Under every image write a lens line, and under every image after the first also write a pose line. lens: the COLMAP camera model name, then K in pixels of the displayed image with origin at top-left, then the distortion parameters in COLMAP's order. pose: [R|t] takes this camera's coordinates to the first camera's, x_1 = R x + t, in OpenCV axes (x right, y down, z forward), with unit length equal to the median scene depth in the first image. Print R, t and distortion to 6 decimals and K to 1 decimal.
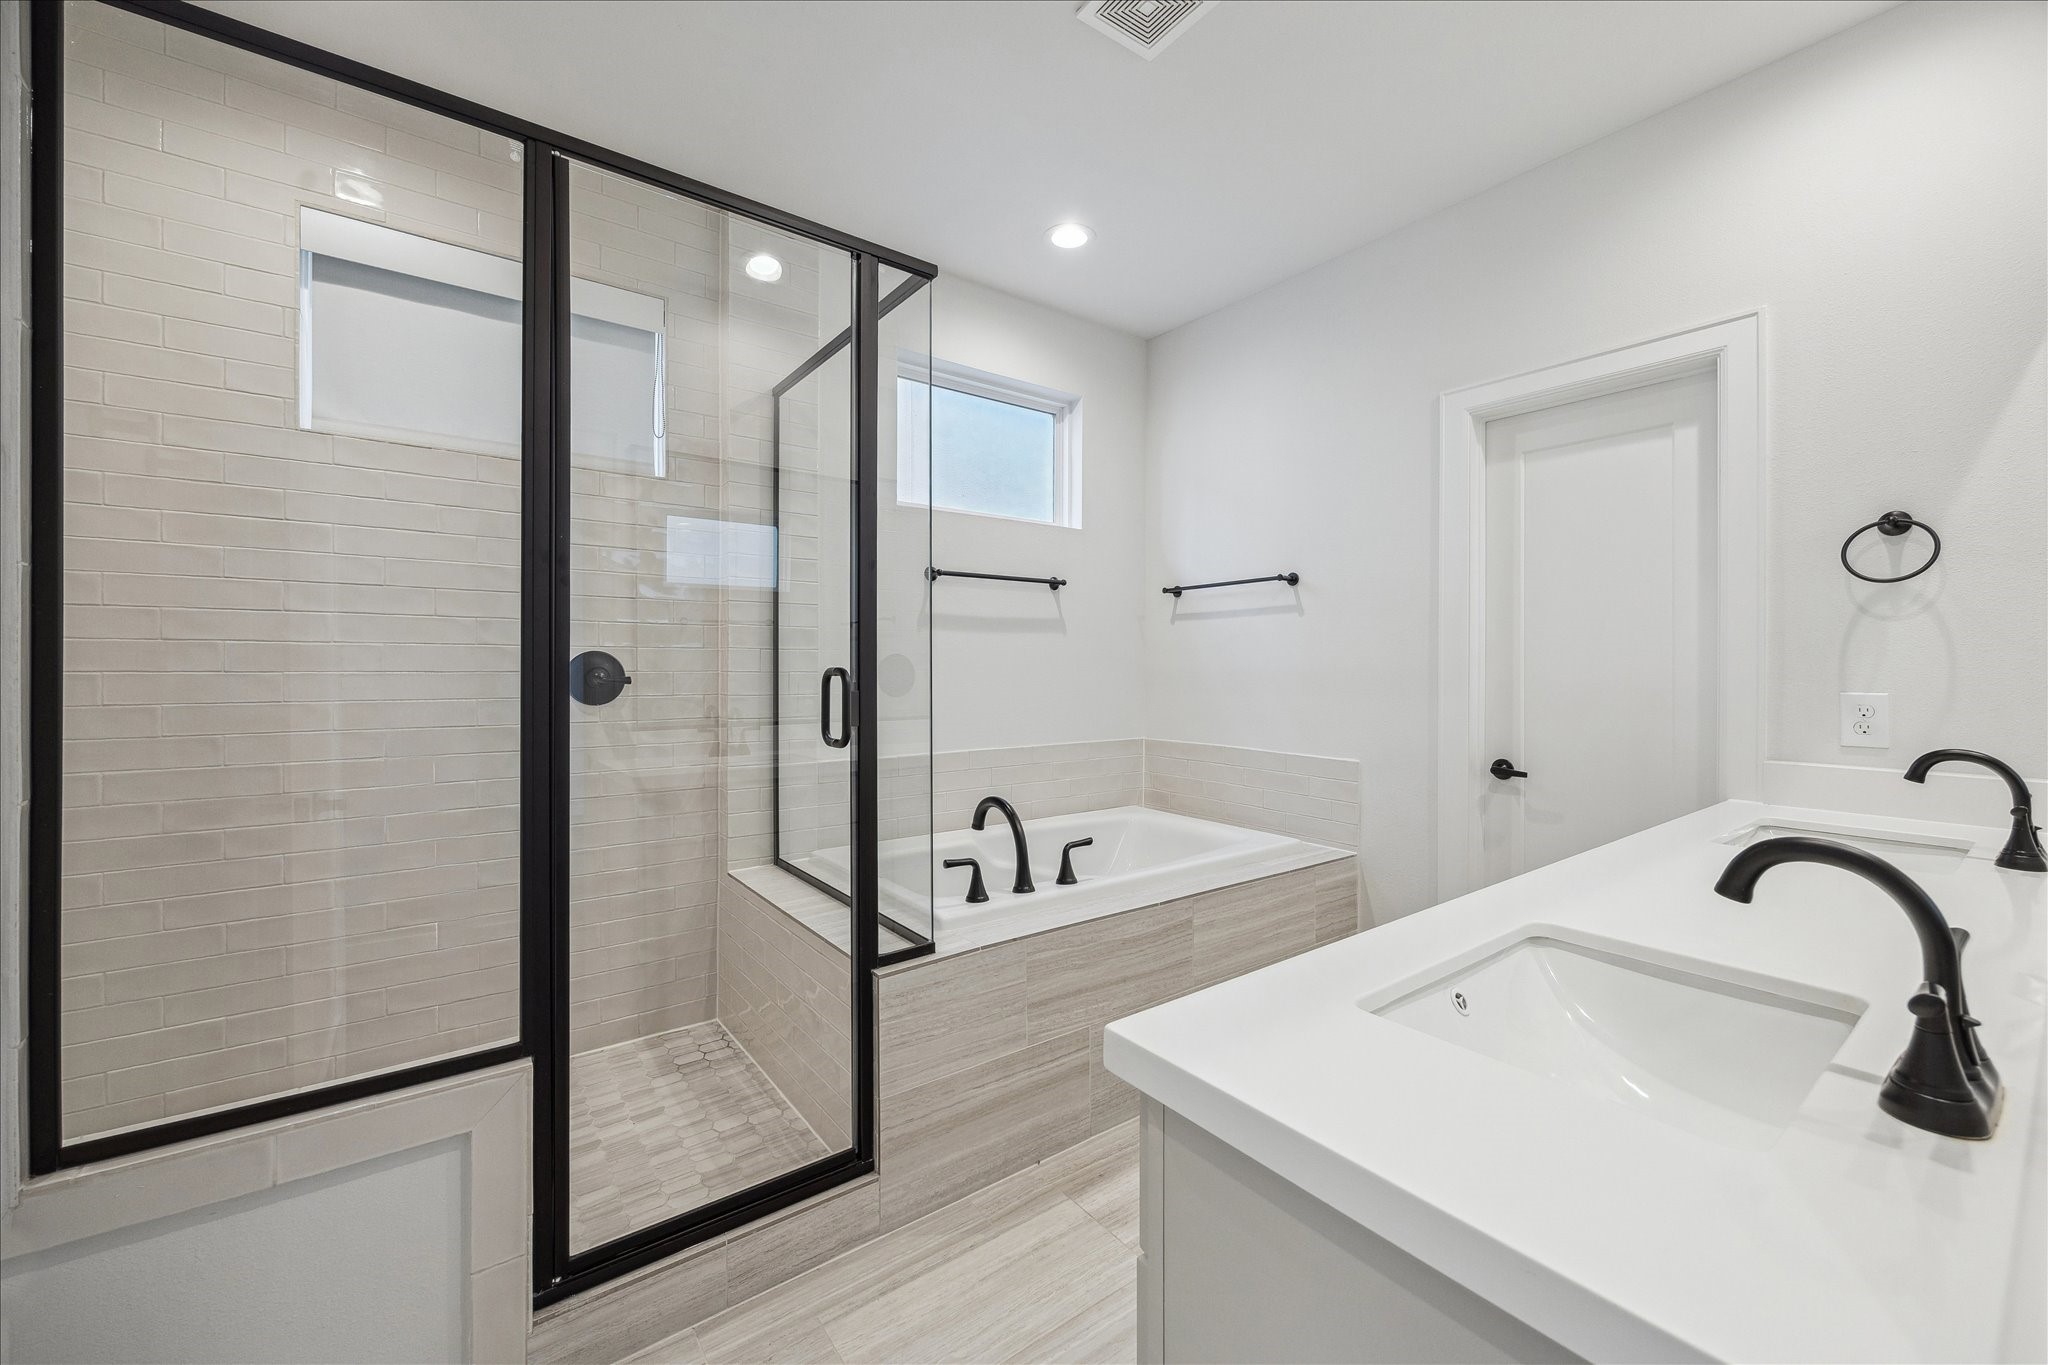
lens RADIAL K [[795.0, 0, 1032.0], [0, 795.0, 670.7], [0, 0, 1]] dist [0.002734, 0.000069]
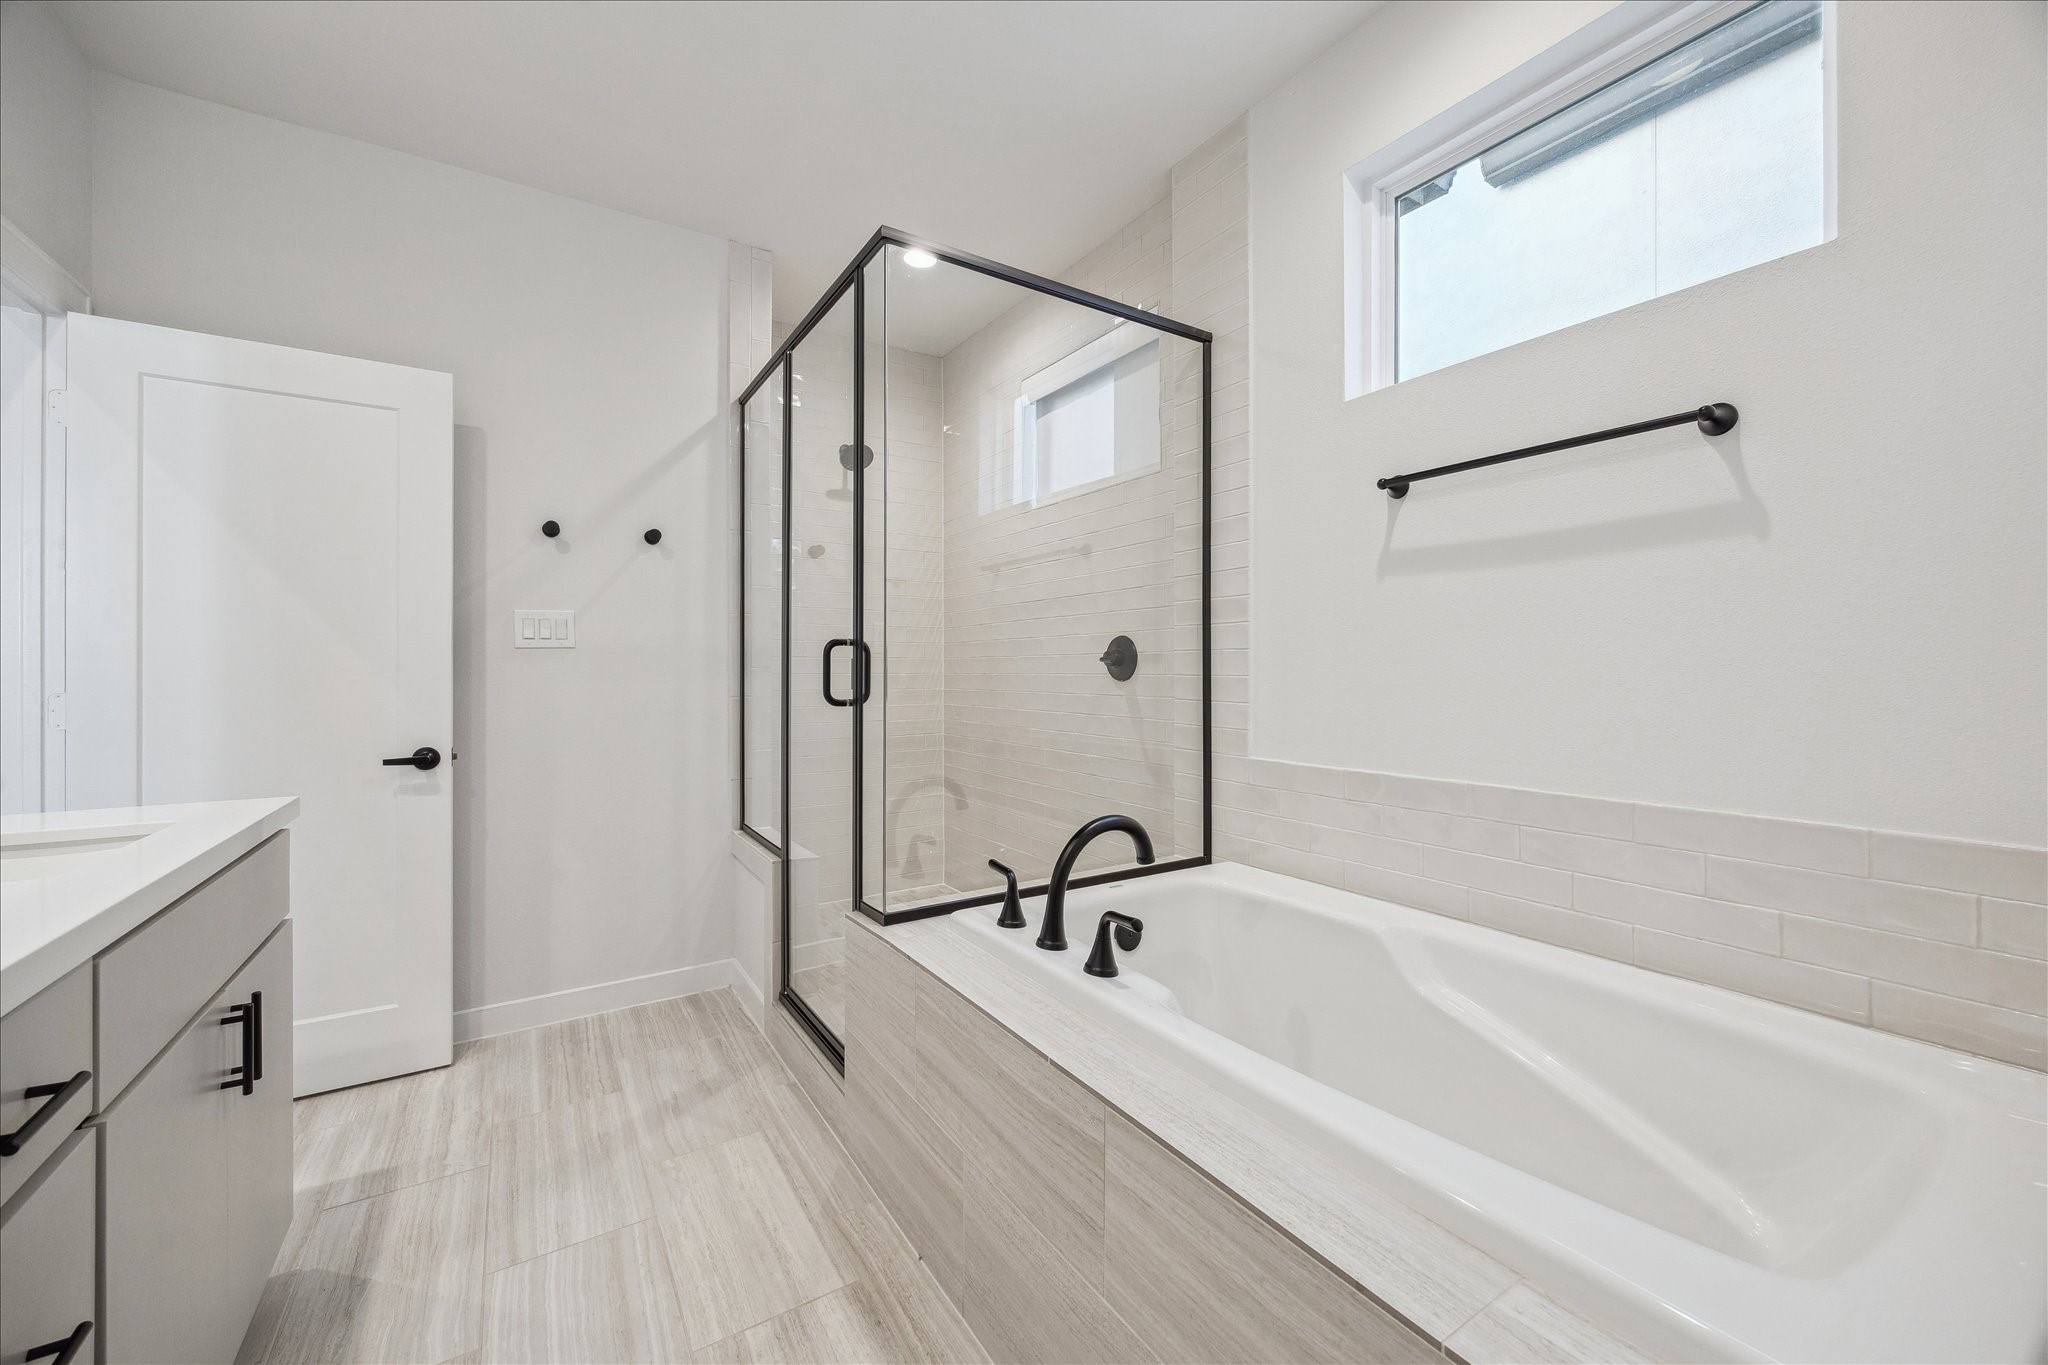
lens RADIAL K [[795.0, 0, 1034.2], [0, 795.0, 676.2], [0, 0, 1]] dist [0.002734, 0.000069]
pose [[-0.064064, 0.003715, -0.997939, 0.787209], [-0.003812, 0.999985, 0.003968, 0.038556], [0.997939, 0.004059, -0.064049, 1.163871]]
